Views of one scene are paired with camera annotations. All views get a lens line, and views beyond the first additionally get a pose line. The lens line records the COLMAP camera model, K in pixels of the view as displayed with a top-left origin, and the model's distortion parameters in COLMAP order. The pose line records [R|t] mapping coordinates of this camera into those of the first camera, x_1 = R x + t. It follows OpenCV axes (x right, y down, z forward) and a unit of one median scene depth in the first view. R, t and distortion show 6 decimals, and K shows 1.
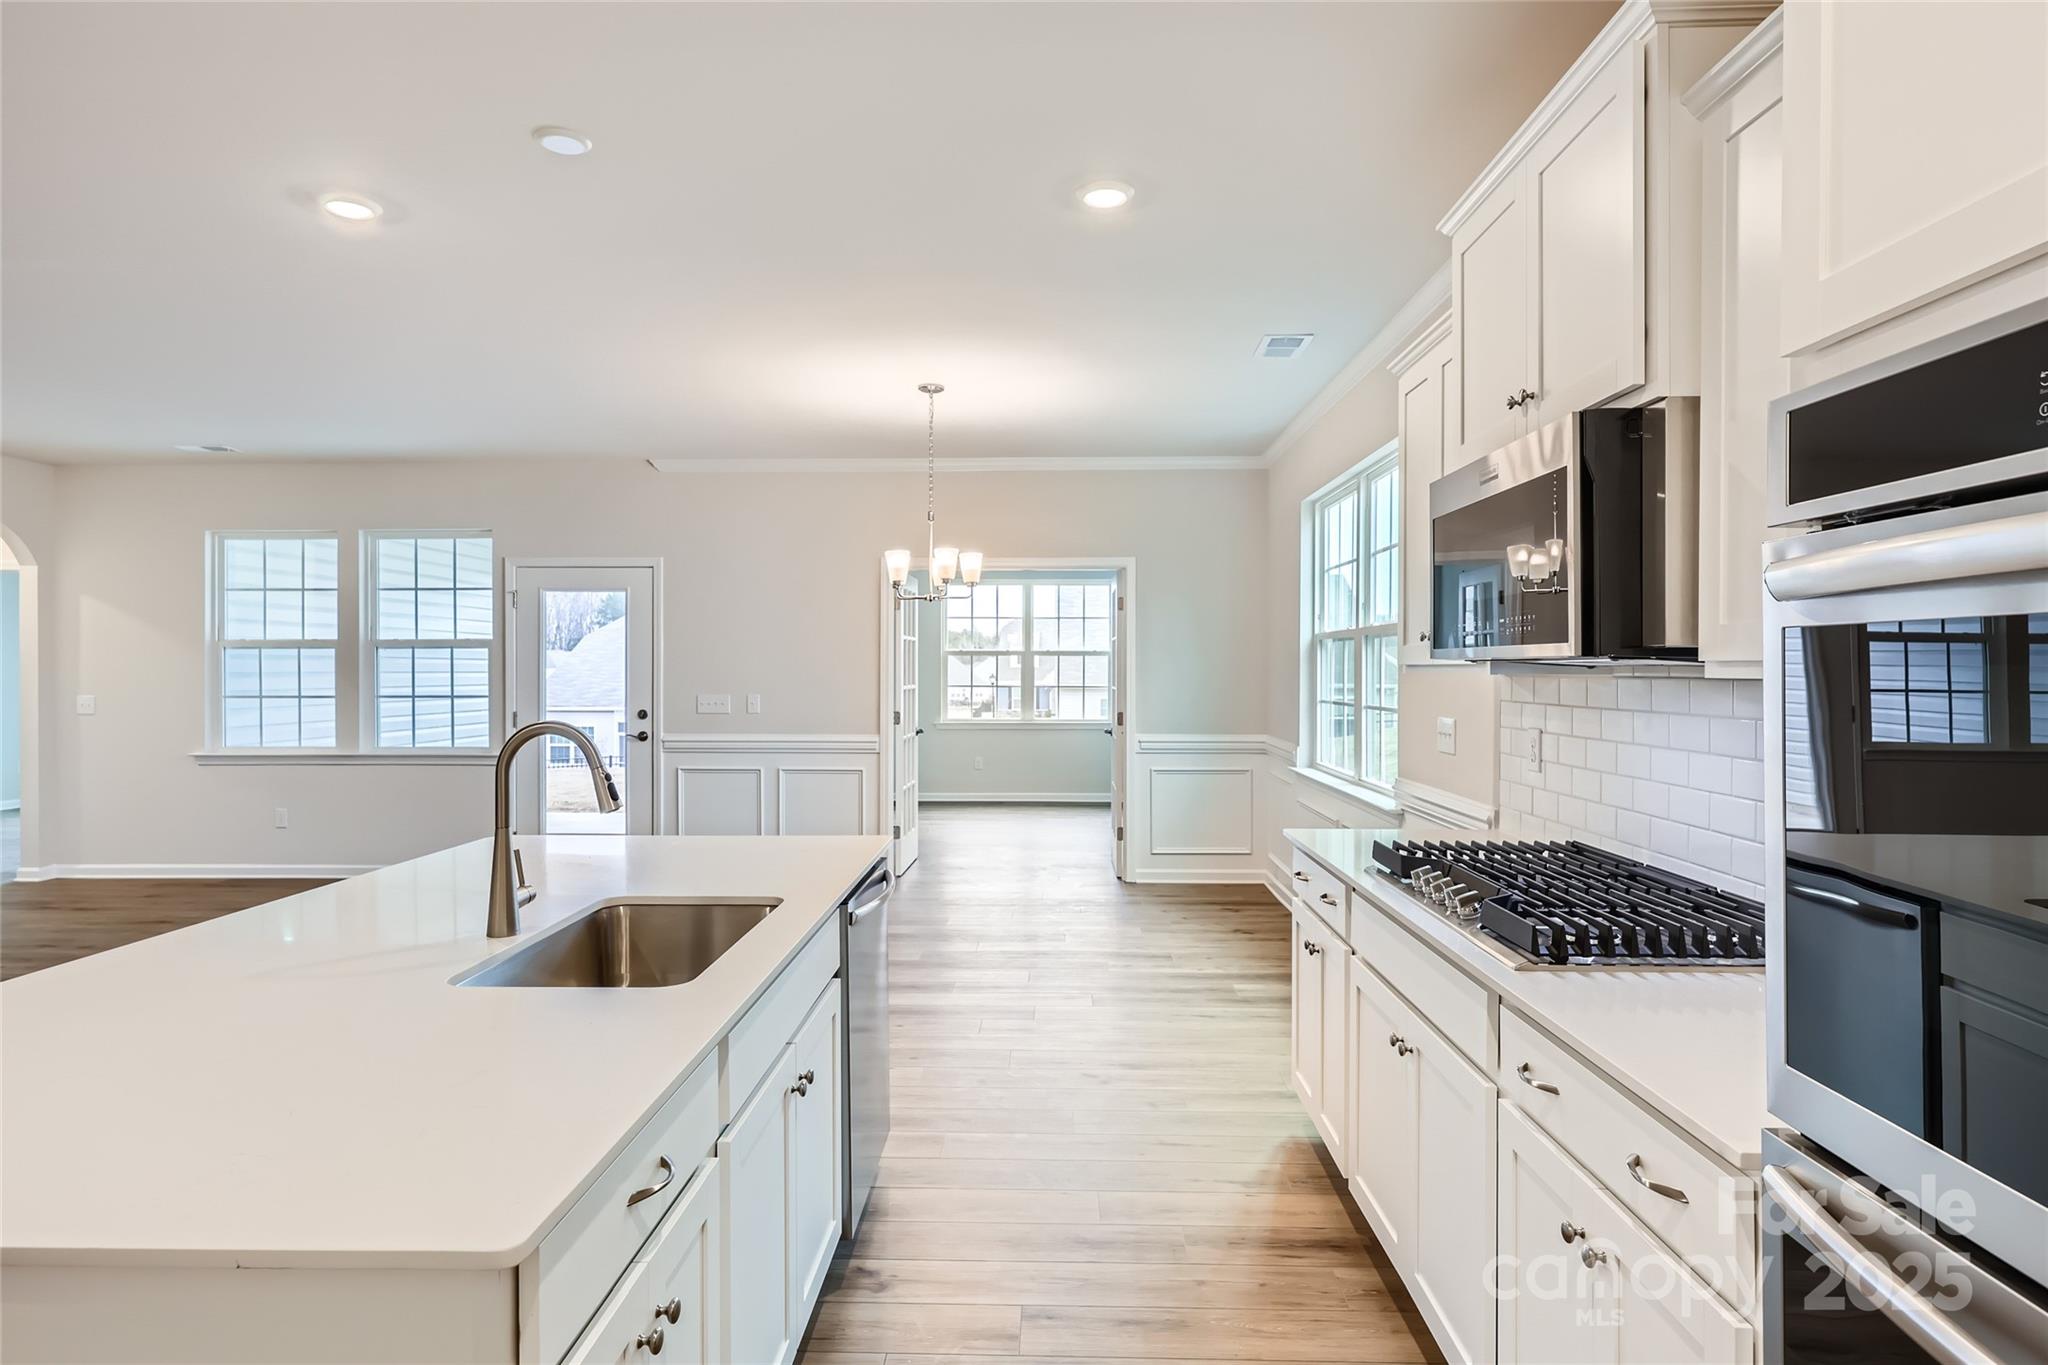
lens RADIAL K [[1193.9, 0, 1086.5], [0, 1193.9, 693.6], [0, 0, 1]] dist [0.000077, -0.000125]
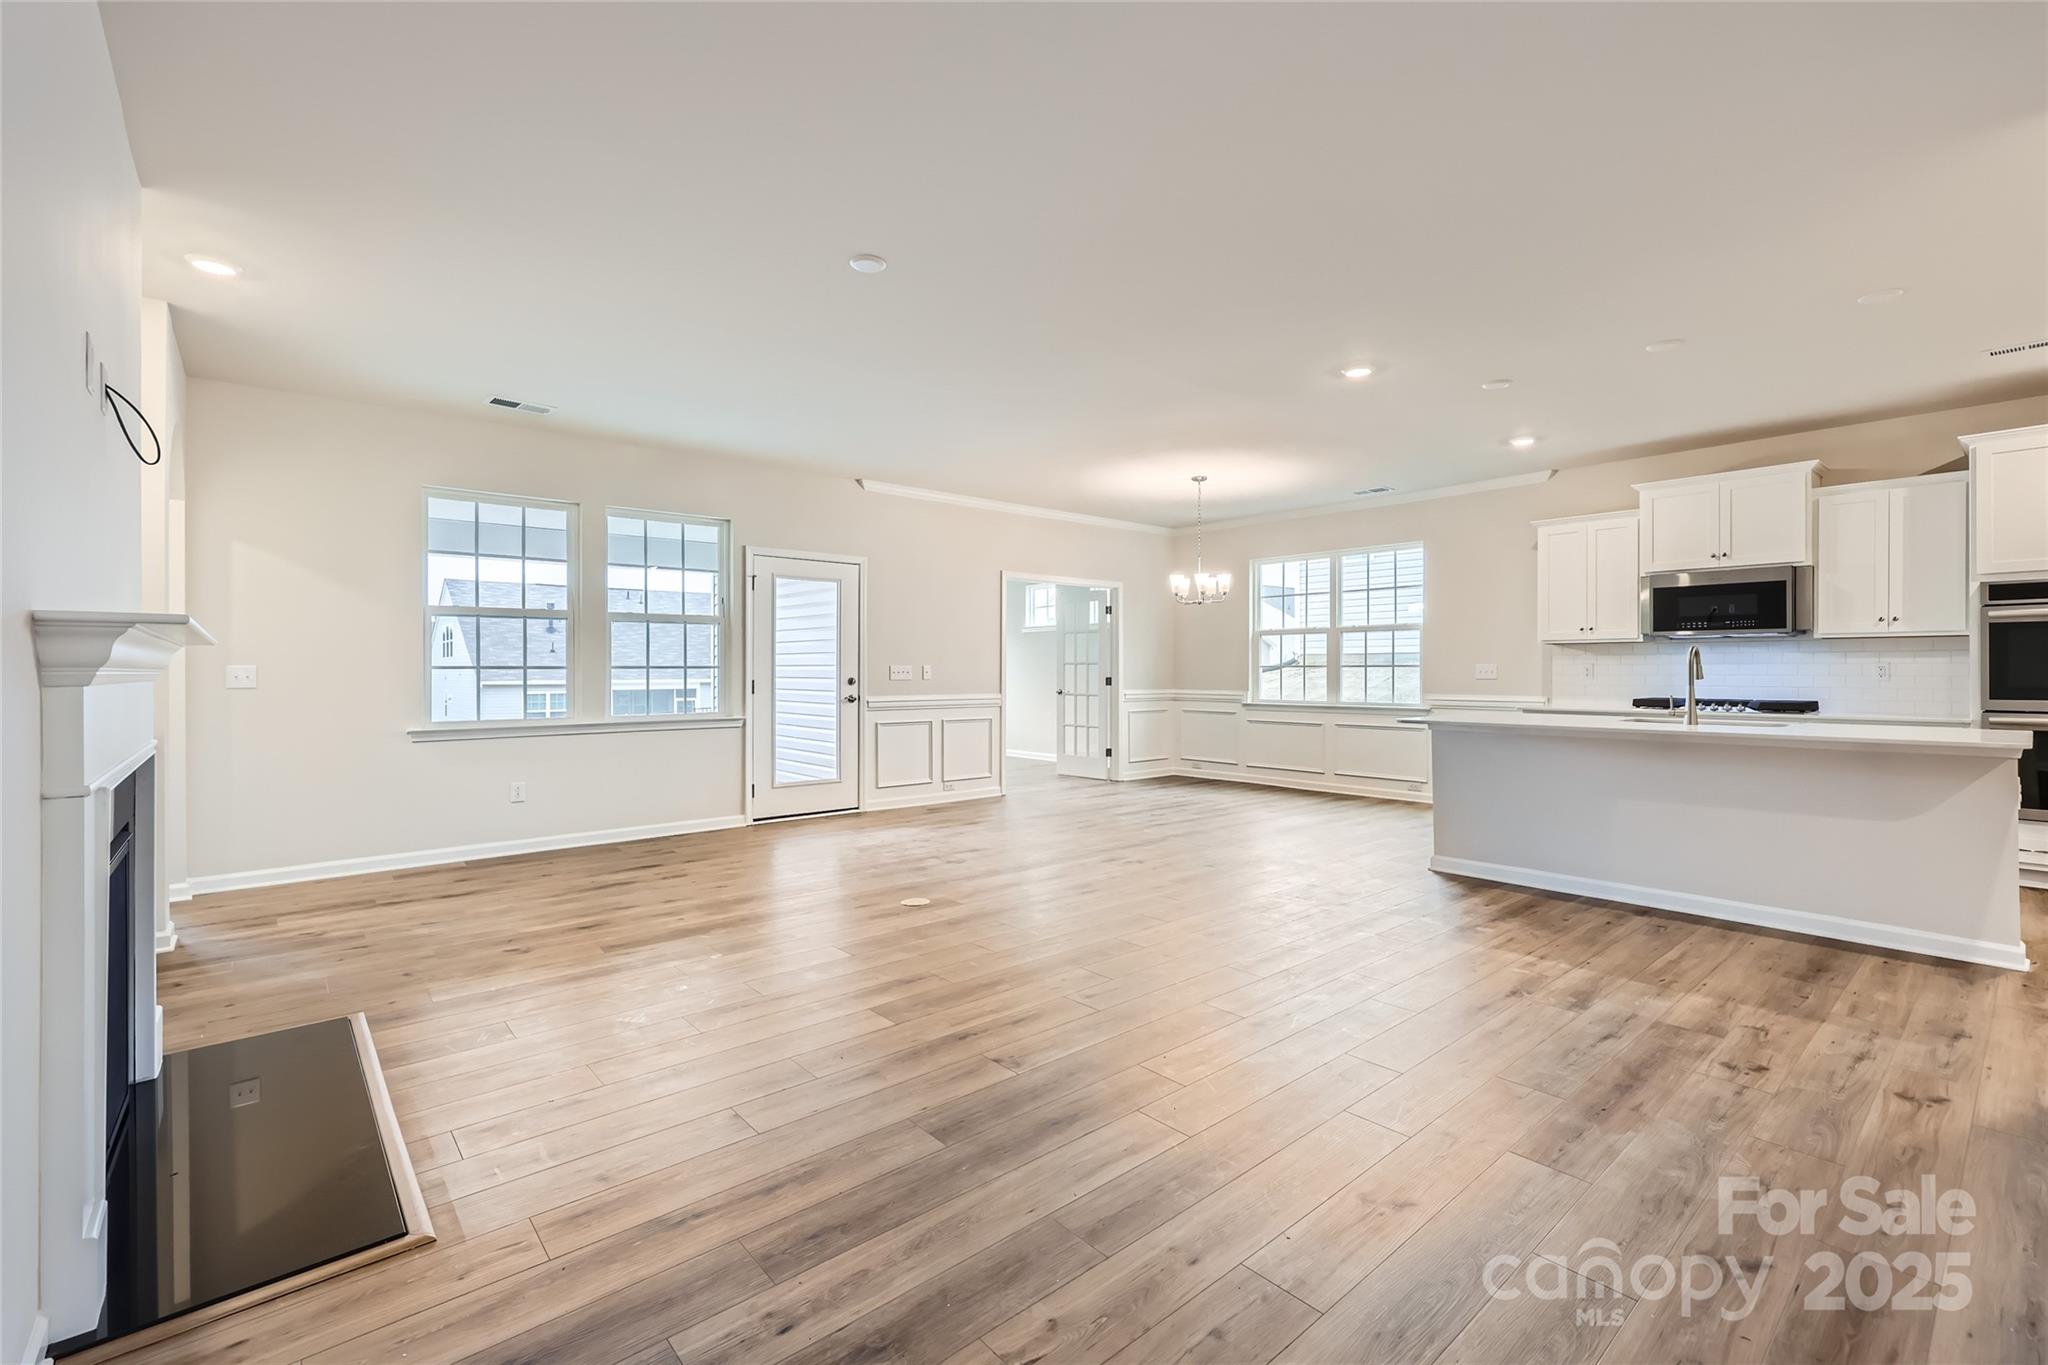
lens RADIAL K [[838.2, 0, 1008.8], [0, 838.2, 674.8], [0, 0, 1]] dist [-0.000362, -0.000105]
pose [[0.764223, -0.005679, 0.644927, -0.818685], [-0.001566, 0.999942, 0.010661, 0.000875], [-0.644950, -0.009157, 0.764170, 0.220064]]
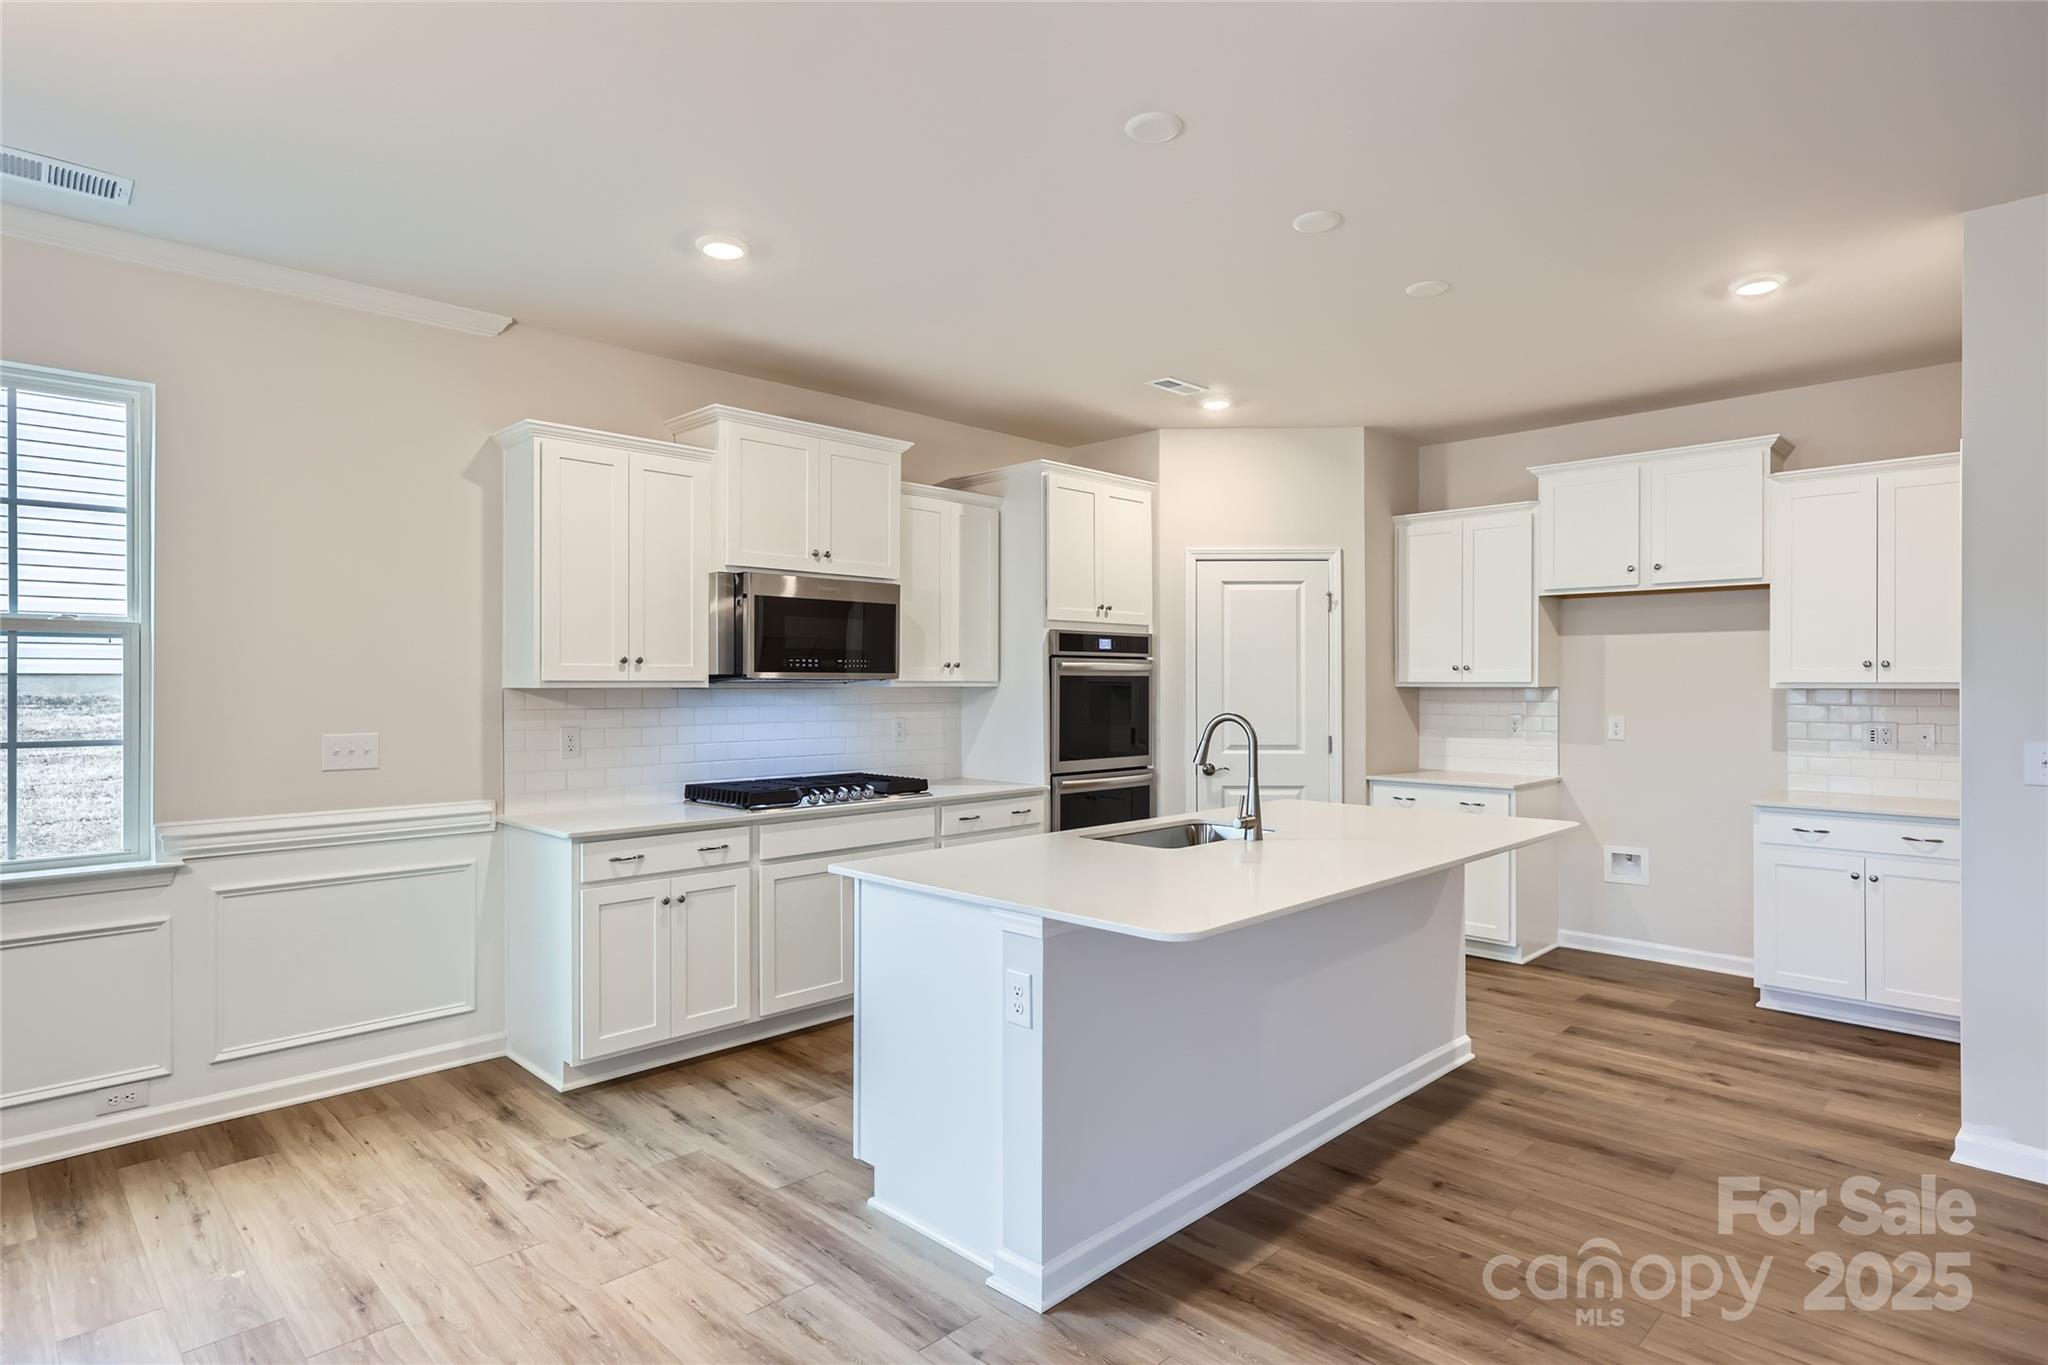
lens RADIAL K [[1097.0, 0, 1024.0], [0, 1097.0, 682.5], [0, 0, 1]] dist [0.001467, 0.000442]
pose [[-0.718292, -0.003461, 0.695733, -0.415695], [-0.005617, 0.999984, -0.000825, -0.023230], [-0.695719, -0.004500, -0.718300, 0.689351]]
